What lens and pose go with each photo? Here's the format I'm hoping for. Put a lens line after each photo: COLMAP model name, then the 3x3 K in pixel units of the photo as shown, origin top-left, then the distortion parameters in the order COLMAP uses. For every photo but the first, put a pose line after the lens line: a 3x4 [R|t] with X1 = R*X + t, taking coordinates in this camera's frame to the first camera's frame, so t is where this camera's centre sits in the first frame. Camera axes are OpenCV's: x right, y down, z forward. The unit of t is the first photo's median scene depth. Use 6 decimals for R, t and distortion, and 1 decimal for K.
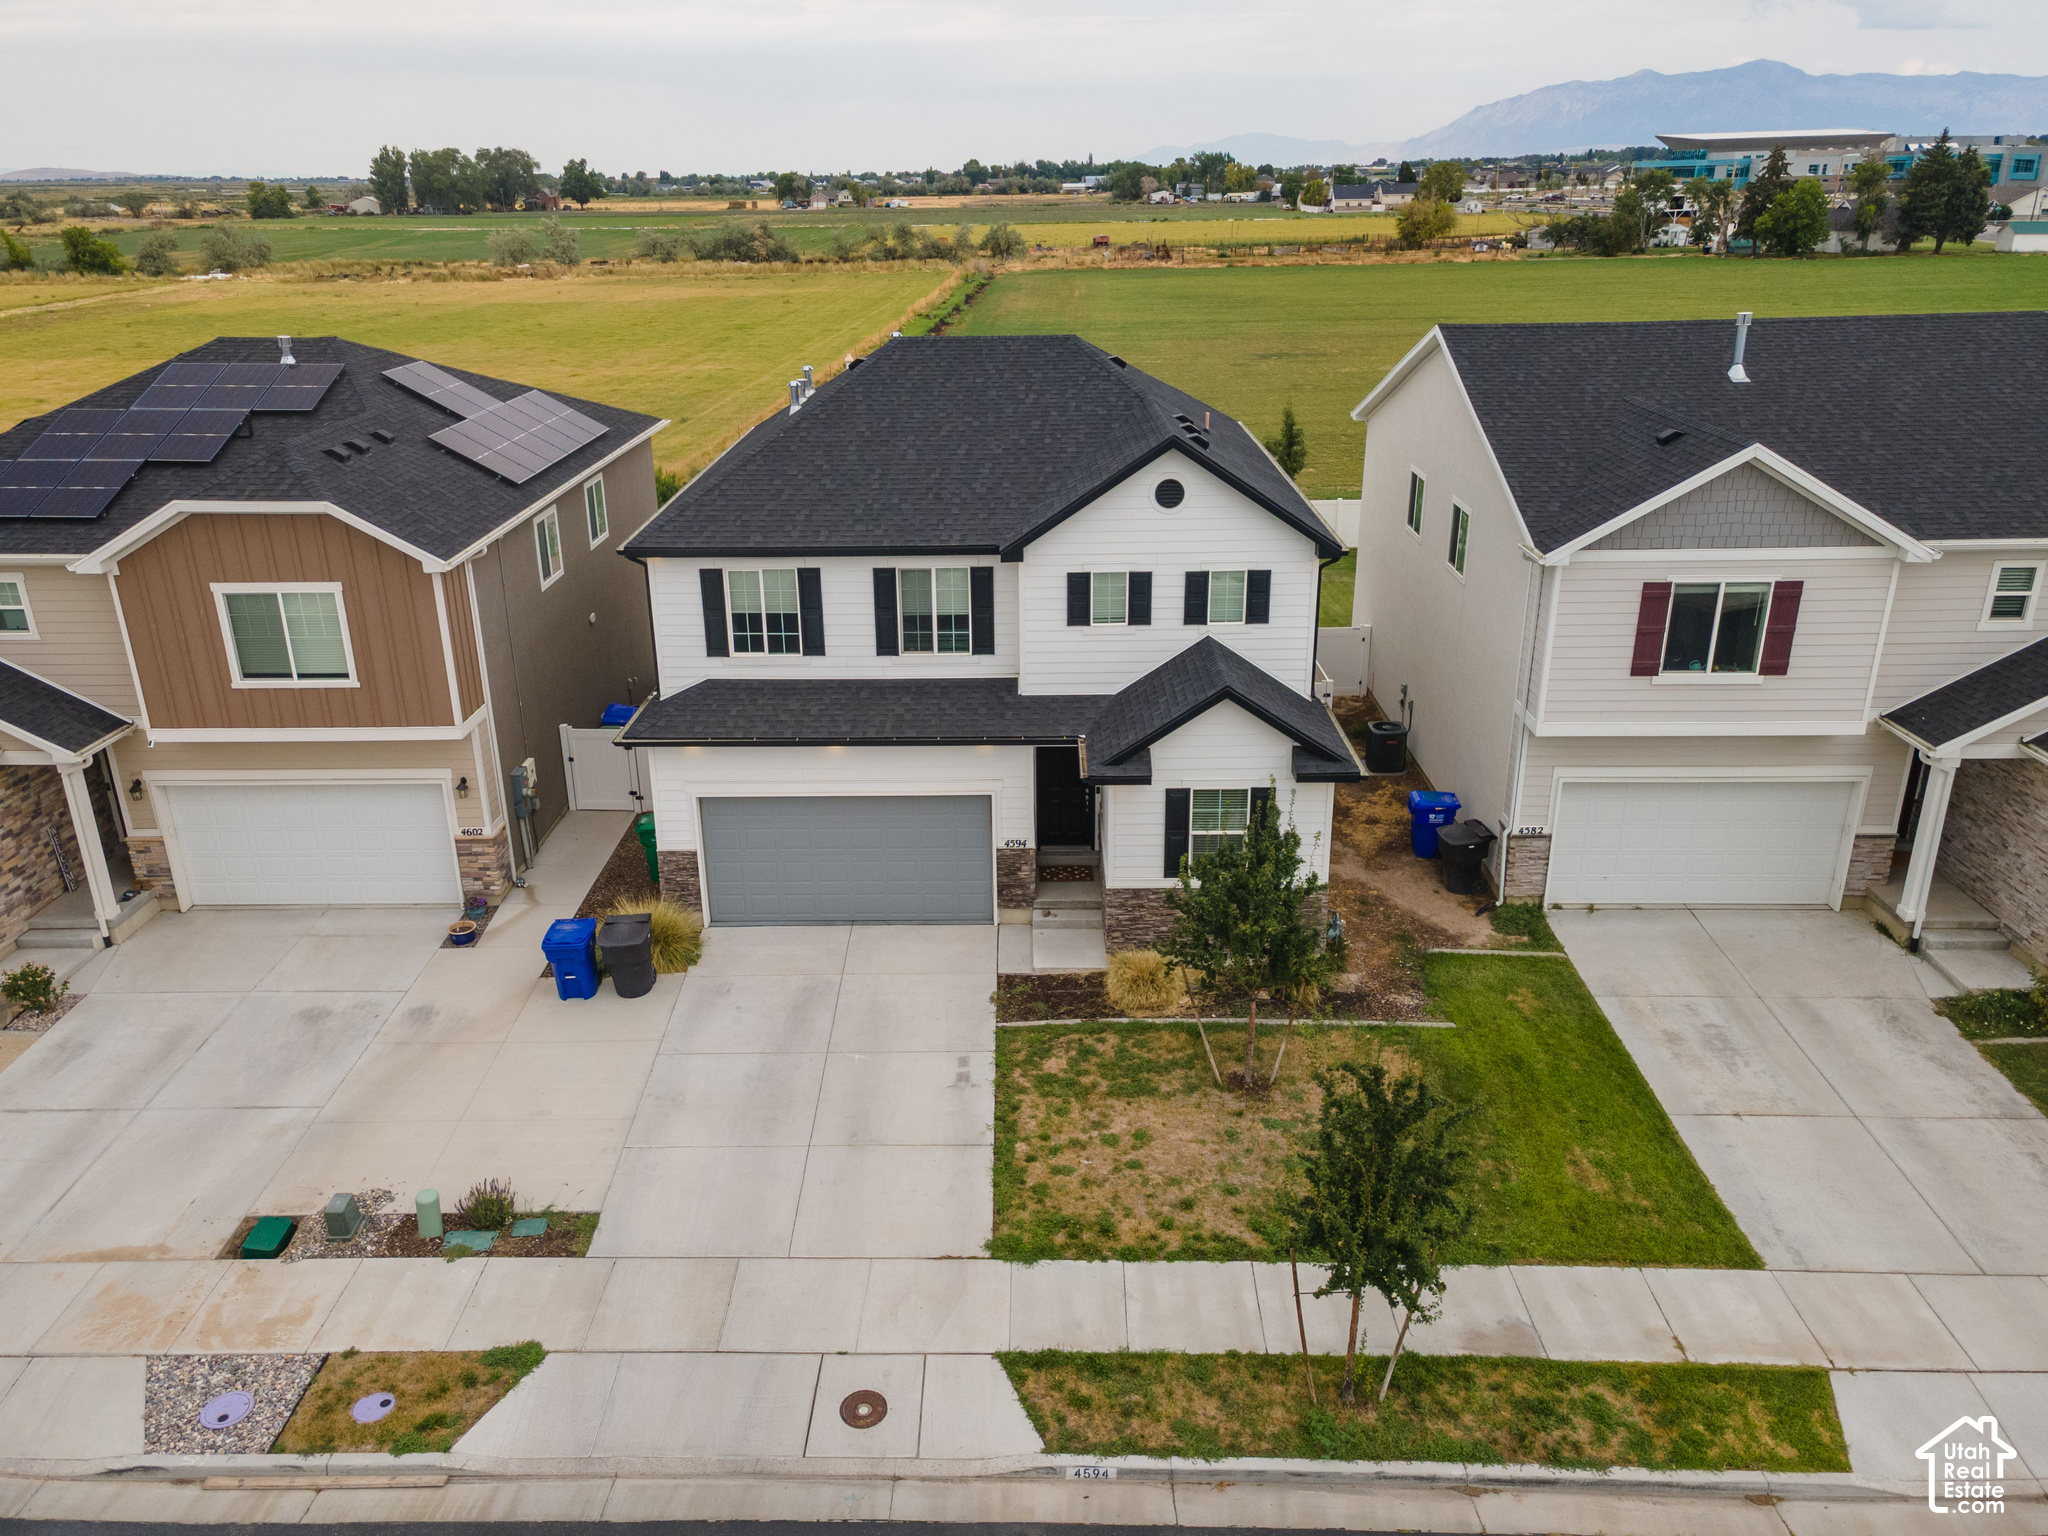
lens RADIAL K [[1503.8, 0, 1004.4], [0, 1503.8, 757.9], [0, 0, 1]] dist [0.051455, 0.005467]
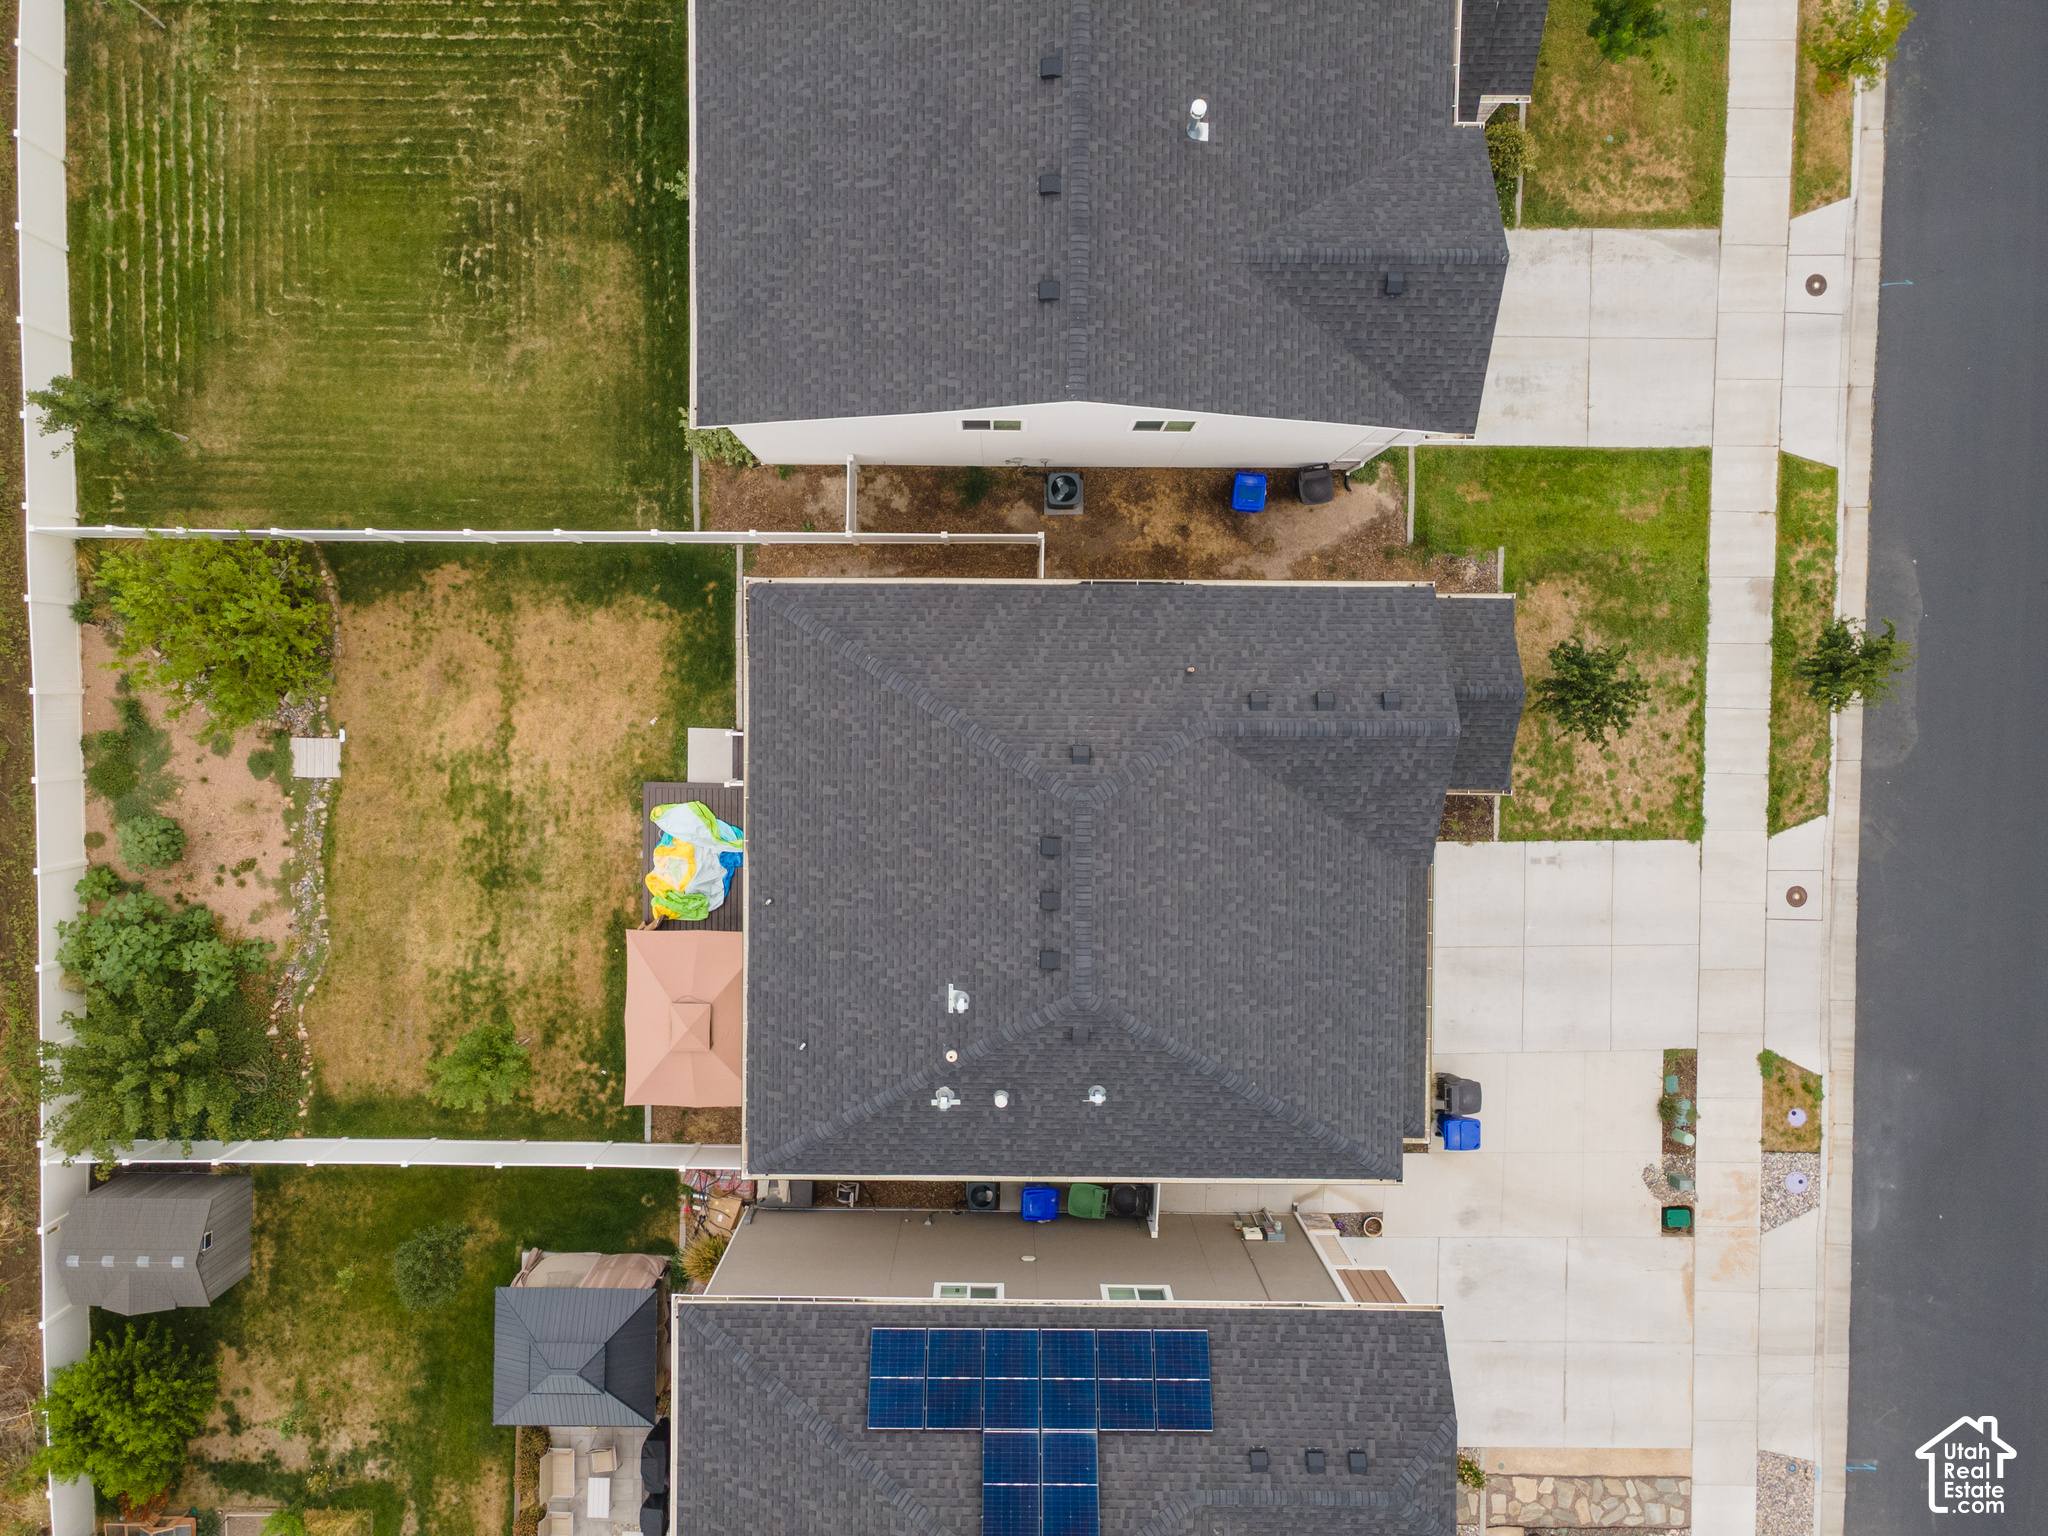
lens RADIAL K [[1503.8, 0, 1004.4], [0, 1503.8, 757.9], [0, 0, 1]] dist [0.051455, 0.005467]
pose [[-0.008971, -0.999661, -0.024442, 0.120727], [0.359360, -0.026033, 0.932836, -1.427121], [-0.933156, -0.000415, 0.359472, 0.892839]]
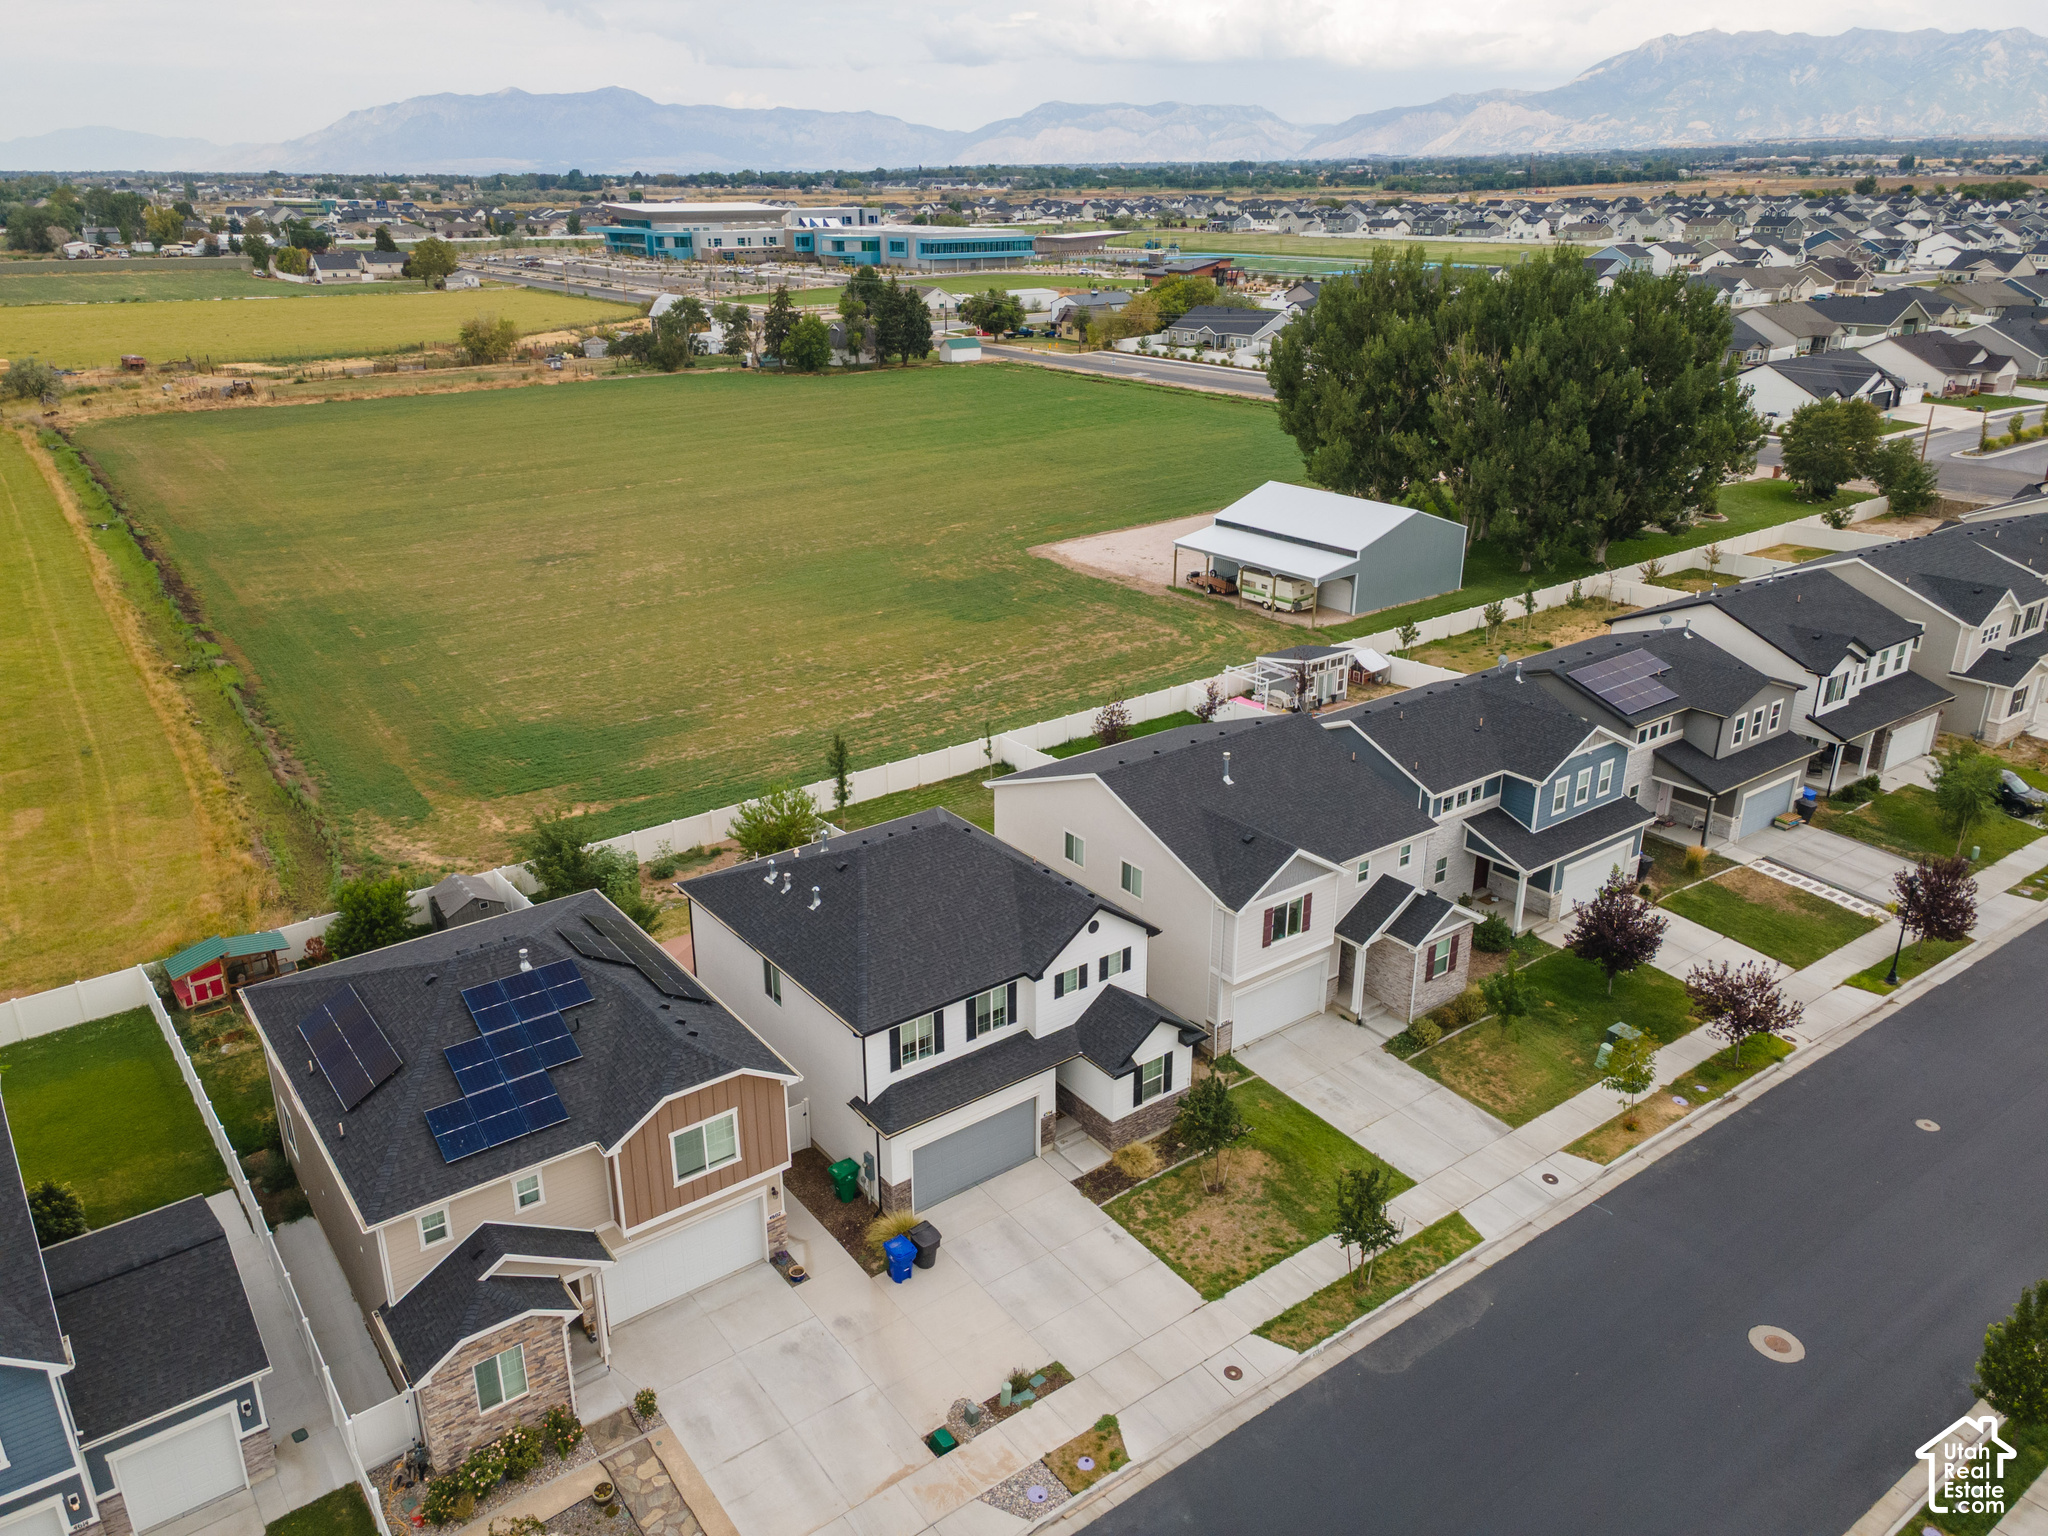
lens RADIAL K [[1503.8, 0, 1004.4], [0, 1503.8, 757.9], [0, 0, 1]] dist [0.051455, 0.005467]
pose [[0.791960, -0.213498, 0.572029, -1.131173], [0.214624, 0.974427, 0.066543, -0.570919], [-0.571608, 0.070072, 0.817529, -0.640277]]
